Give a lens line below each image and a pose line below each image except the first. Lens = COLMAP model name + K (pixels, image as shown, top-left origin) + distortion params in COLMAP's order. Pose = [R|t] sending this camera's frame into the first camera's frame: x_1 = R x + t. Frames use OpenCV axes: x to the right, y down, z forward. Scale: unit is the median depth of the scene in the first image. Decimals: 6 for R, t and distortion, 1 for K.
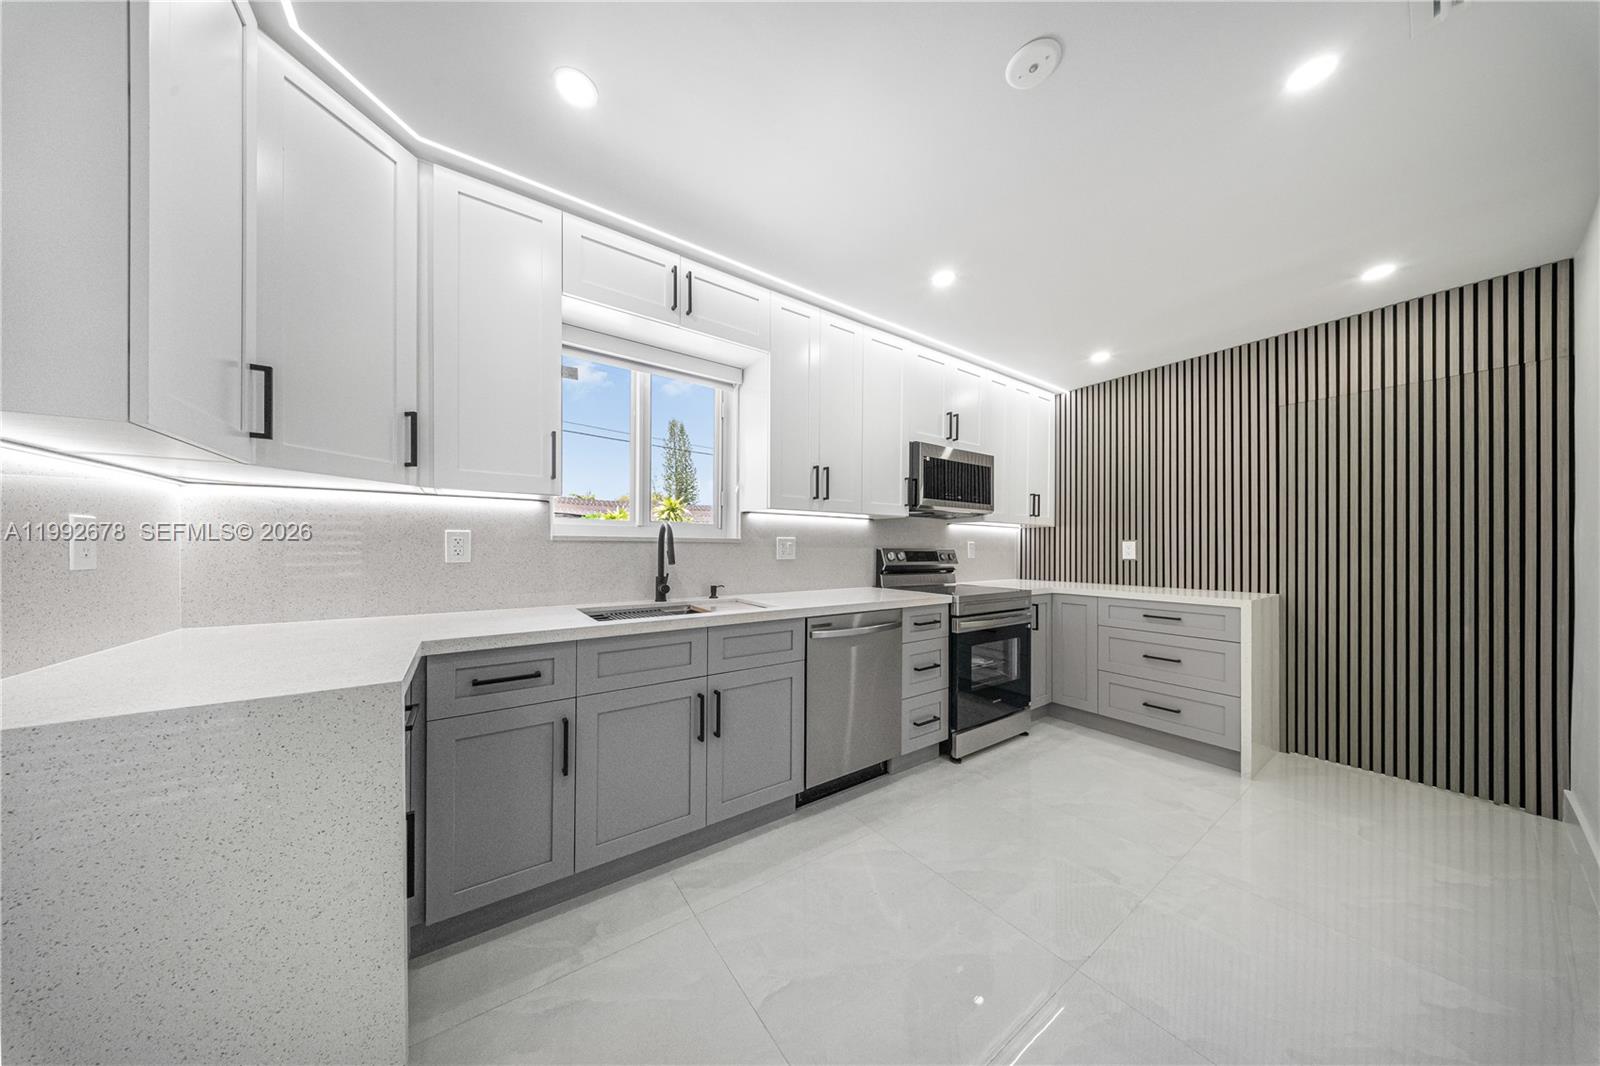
lens RADIAL K [[476.1, 0, 800.0], [0, 476.1, 551.8], [0, 0, 1]] dist [-0.000111, -0.000057]
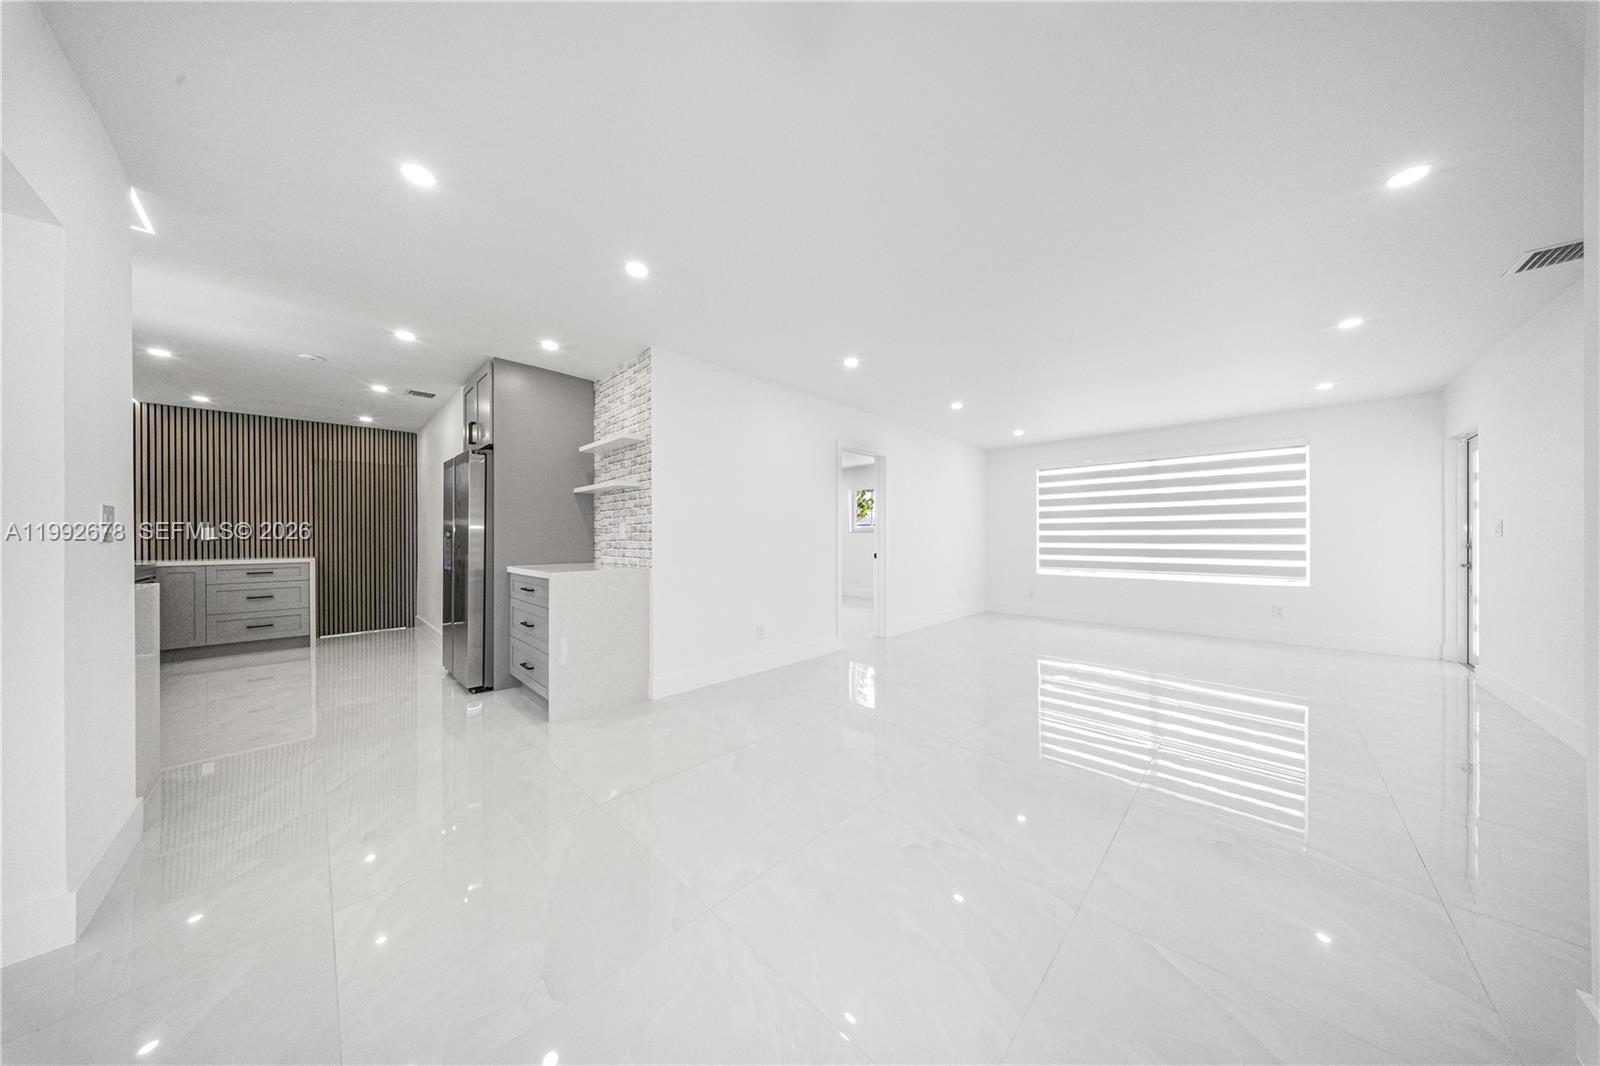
lens RADIAL K [[495.4, 0, 818.5], [0, 495.4, 537.1], [0, 0, 1]] dist [-0.000477, 0.000012]
pose [[-0.178812, -0.003741, 0.983876, -1.330622], [0.005820, 0.999971, 0.004860, 0.011604], [-0.983866, 0.006595, -0.178785, -0.643104]]
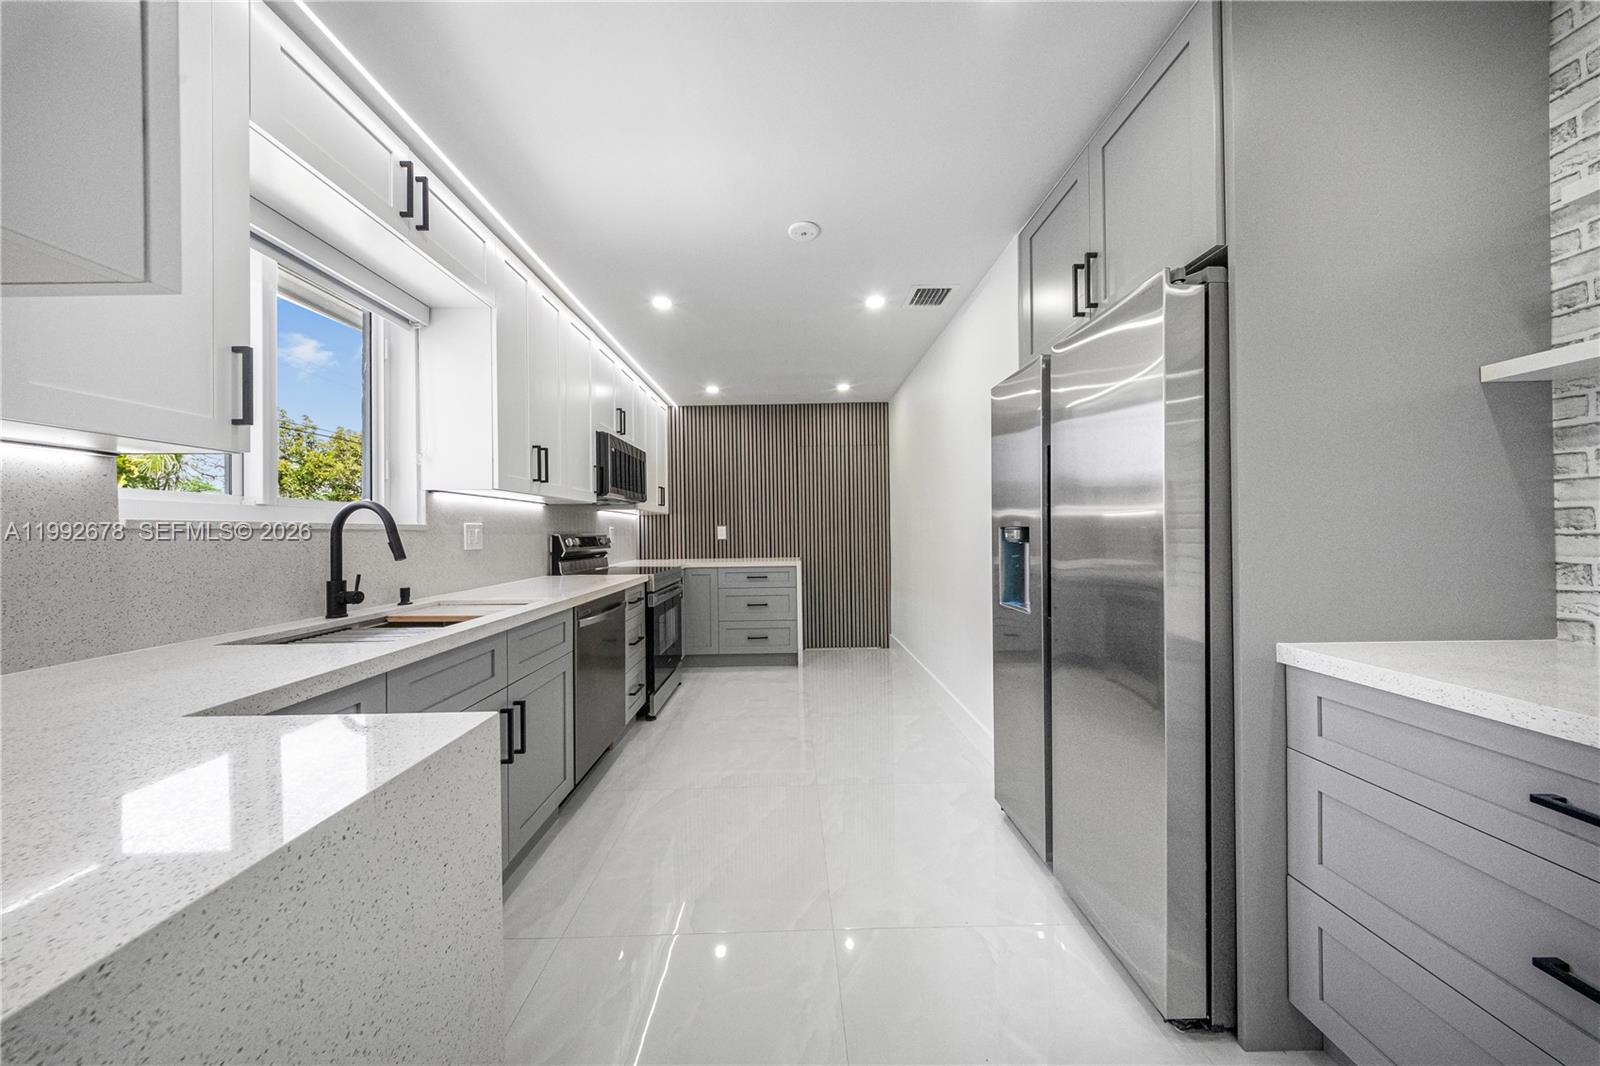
lens RADIAL K [[475.7, 0, 803.4], [0, 475.7, 535.4], [0, 0, 1]] dist [-0.000401, -0.000019]
pose [[0.552672, -0.017579, 0.833214, -0.396114], [0.018651, 0.999788, 0.008723, -0.005087], [-0.833190, 0.010719, 0.552882, 0.056109]]
